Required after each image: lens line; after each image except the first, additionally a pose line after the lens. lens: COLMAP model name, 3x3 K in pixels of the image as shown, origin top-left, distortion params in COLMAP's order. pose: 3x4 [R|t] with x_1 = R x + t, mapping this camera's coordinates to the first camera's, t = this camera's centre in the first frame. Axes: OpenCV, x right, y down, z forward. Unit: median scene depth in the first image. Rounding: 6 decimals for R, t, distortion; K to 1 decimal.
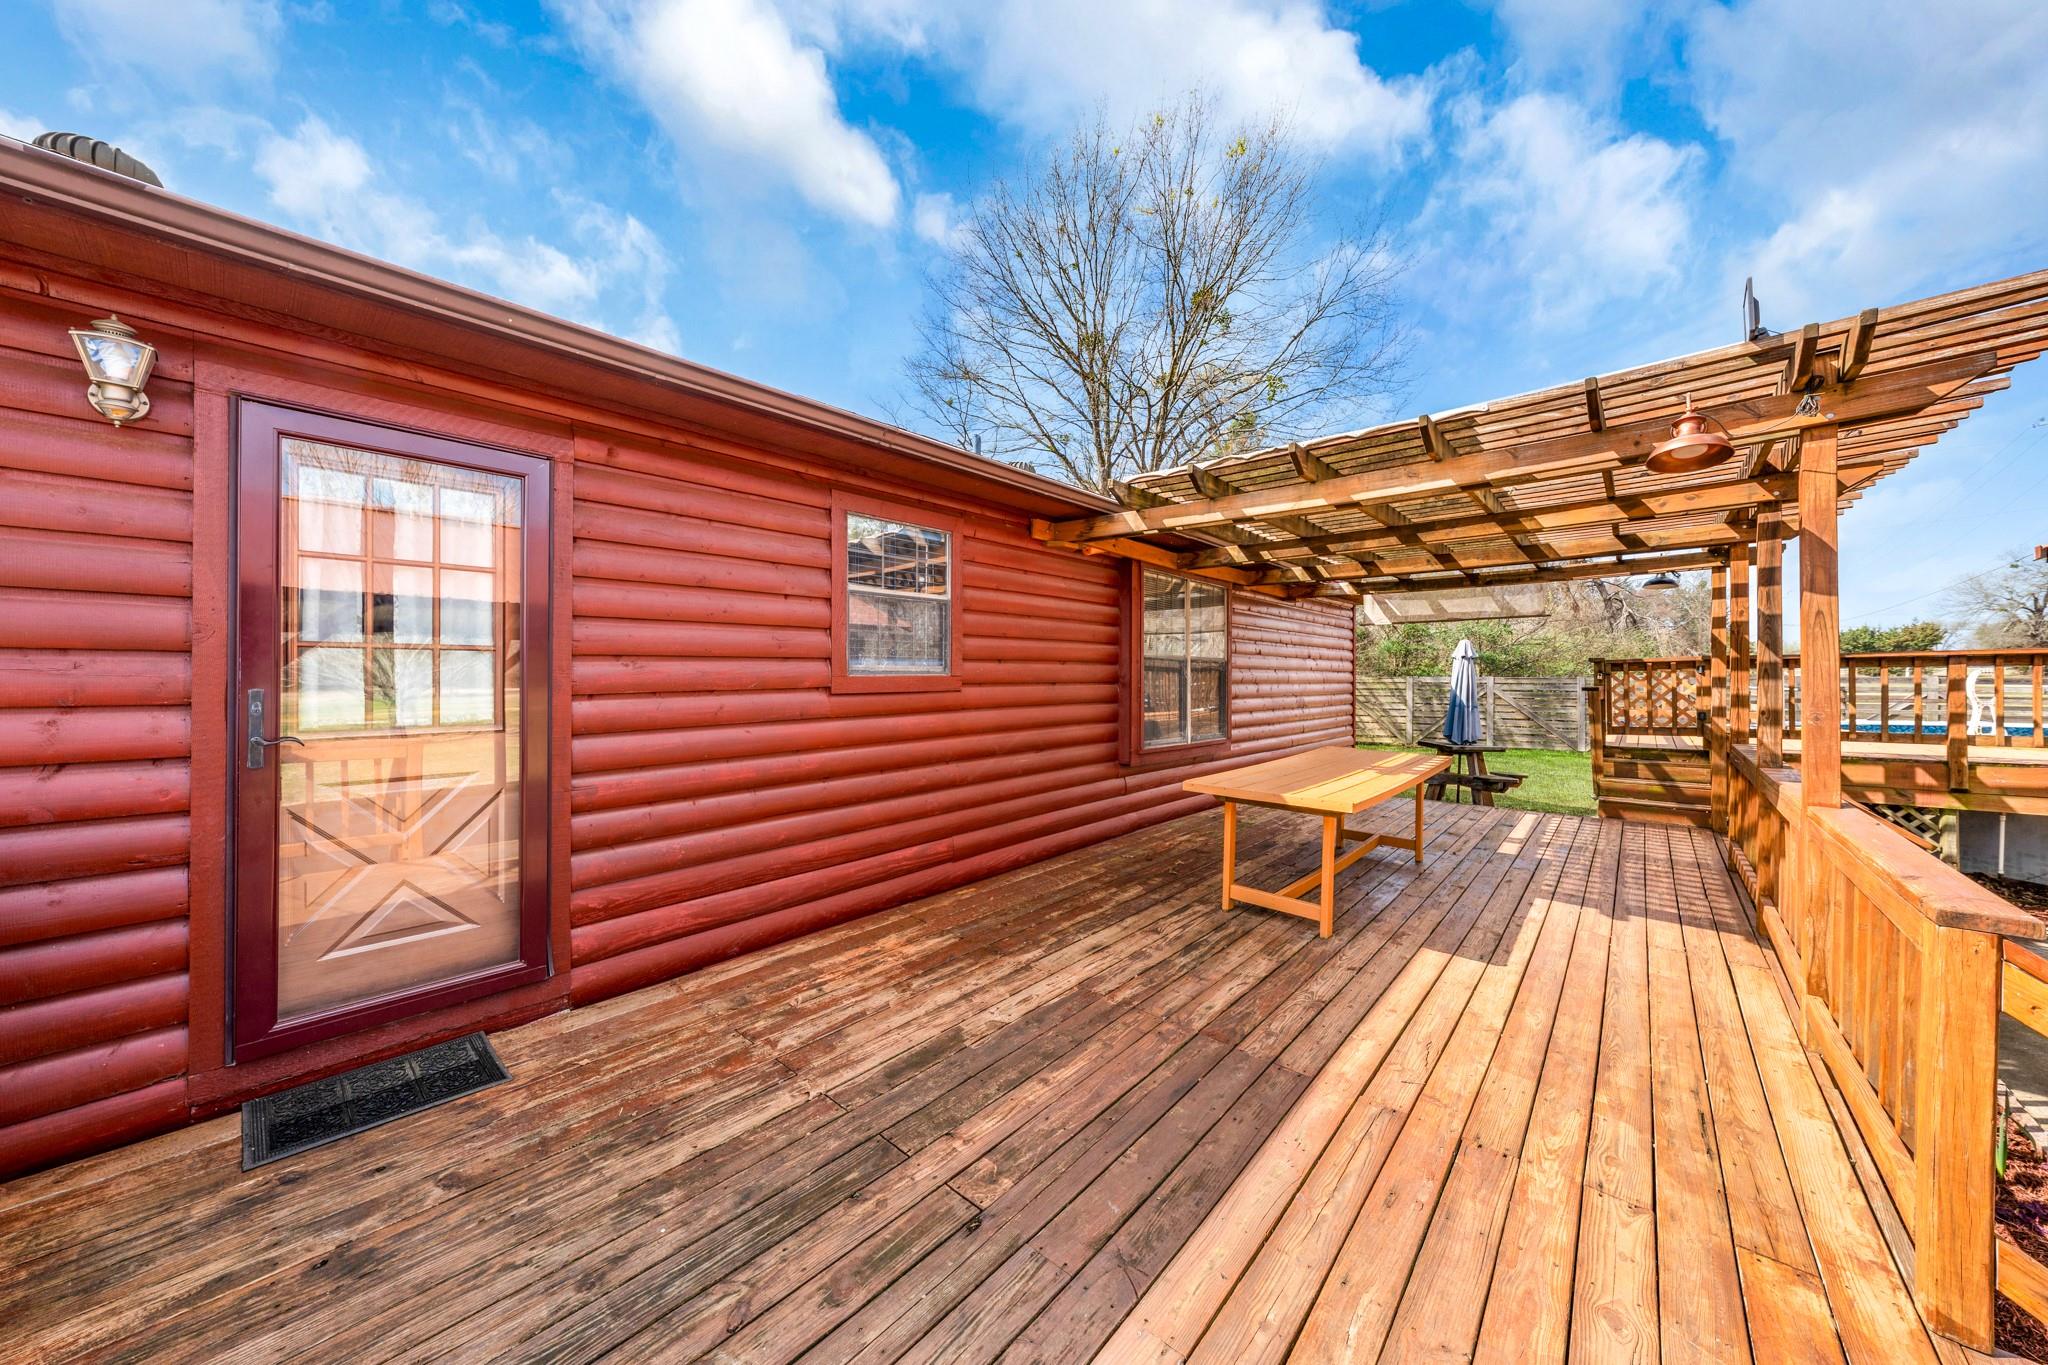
lens RADIAL K [[710.6, 0, 1013.5], [0, 710.6, 682.0], [0, 0, 1]] dist [-0.001936, 0.000547]
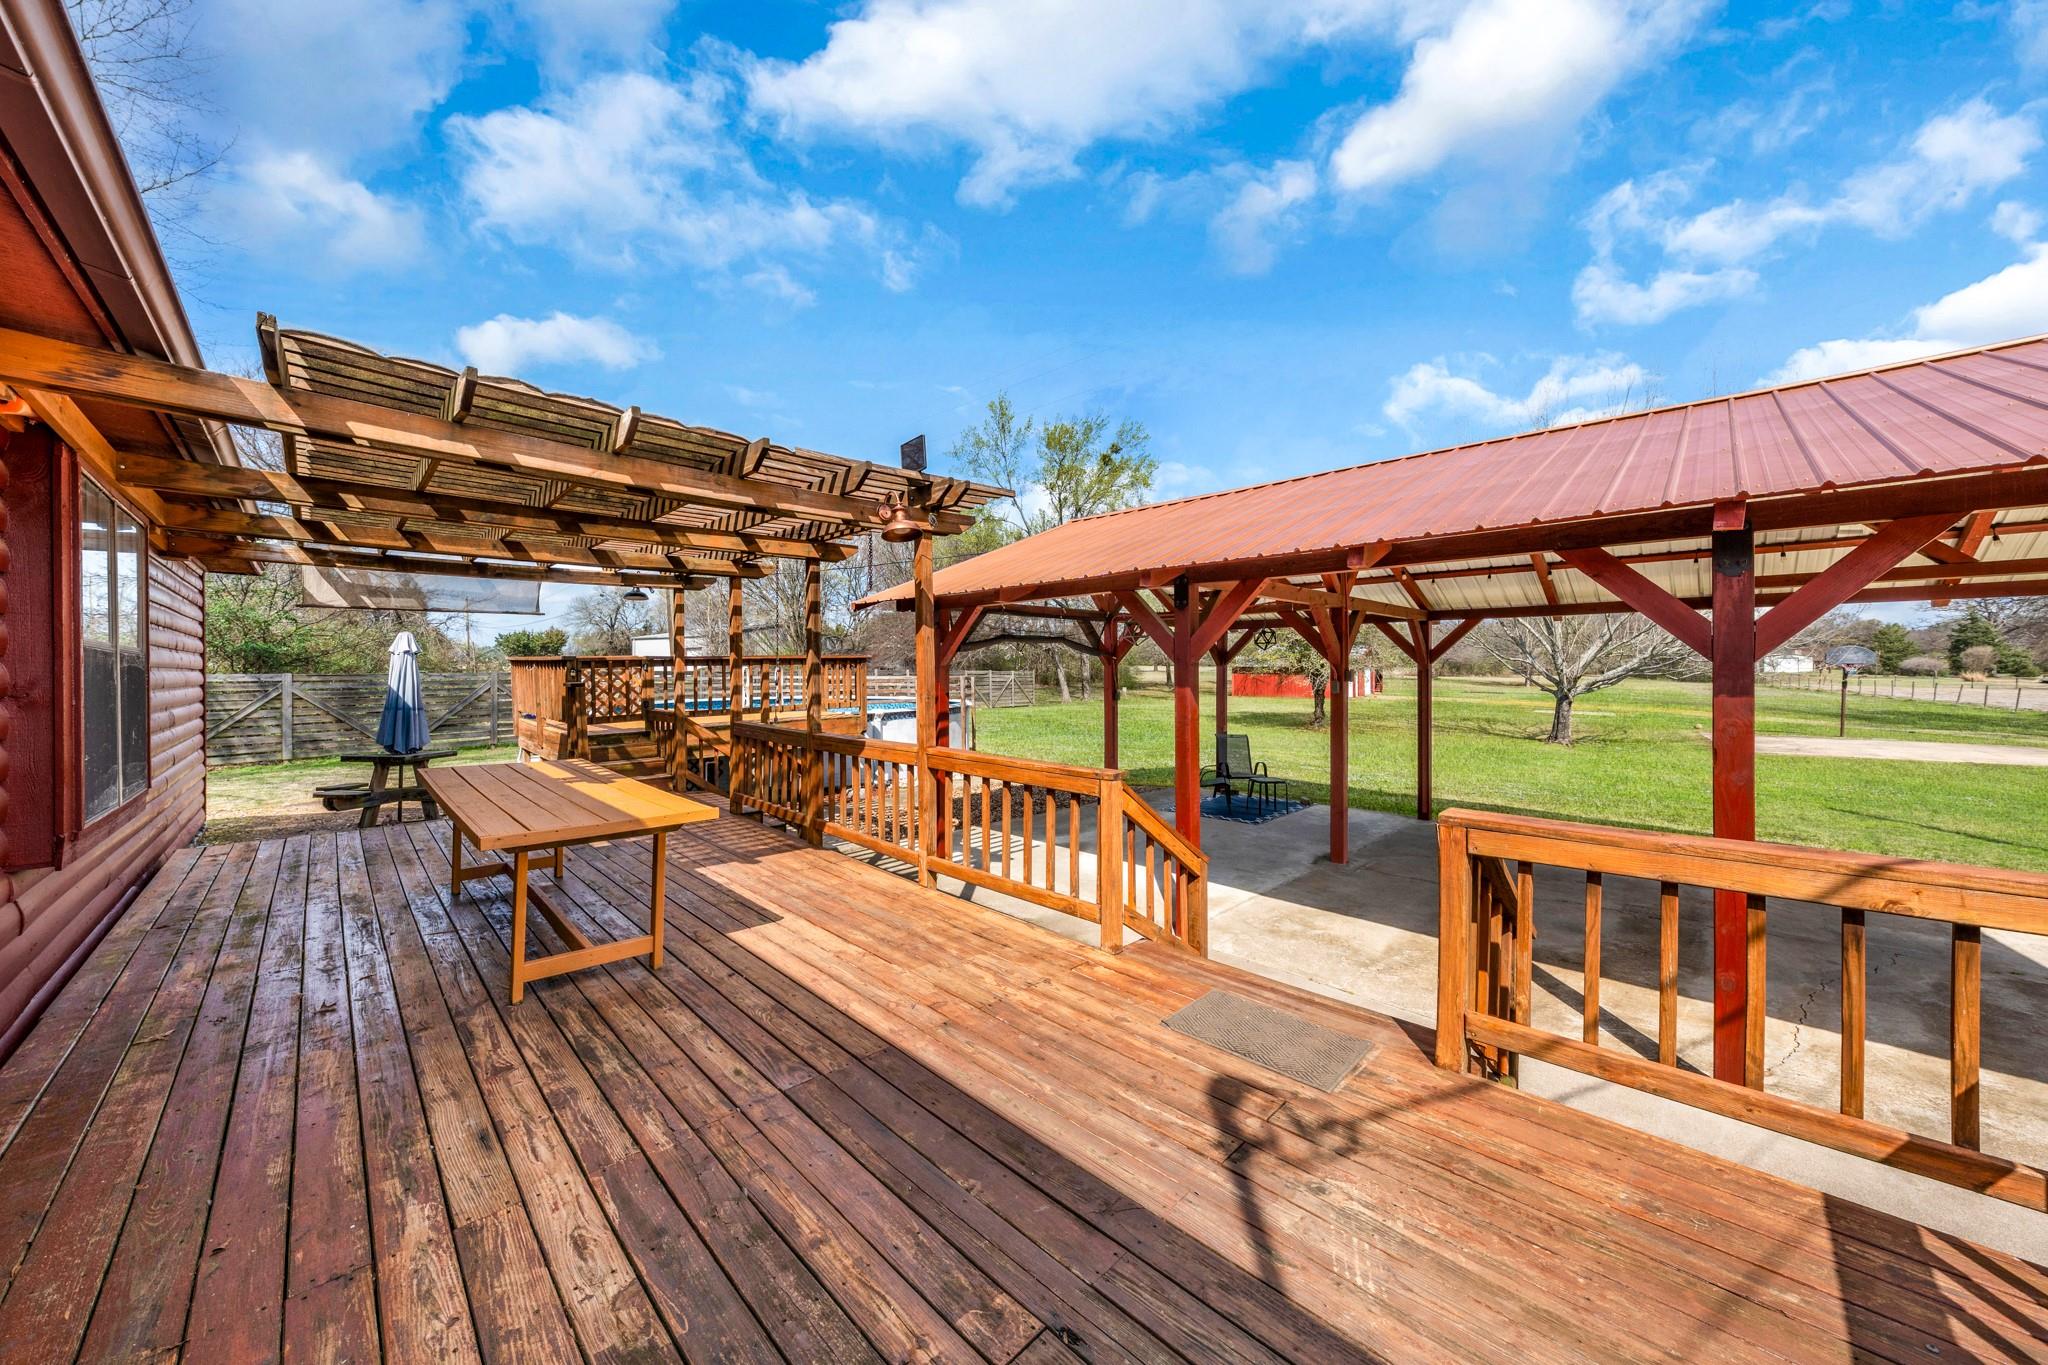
lens RADIAL K [[710.6, 0, 1019.0], [0, 710.6, 667.1], [0, 0, 1]] dist [-0.001936, 0.000547]
pose [[0.051764, -0.002034, 0.998657, -0.457025], [0.014392, 0.999896, 0.001291, -0.017106], [-0.998556, 0.014306, 0.051788, 0.509610]]
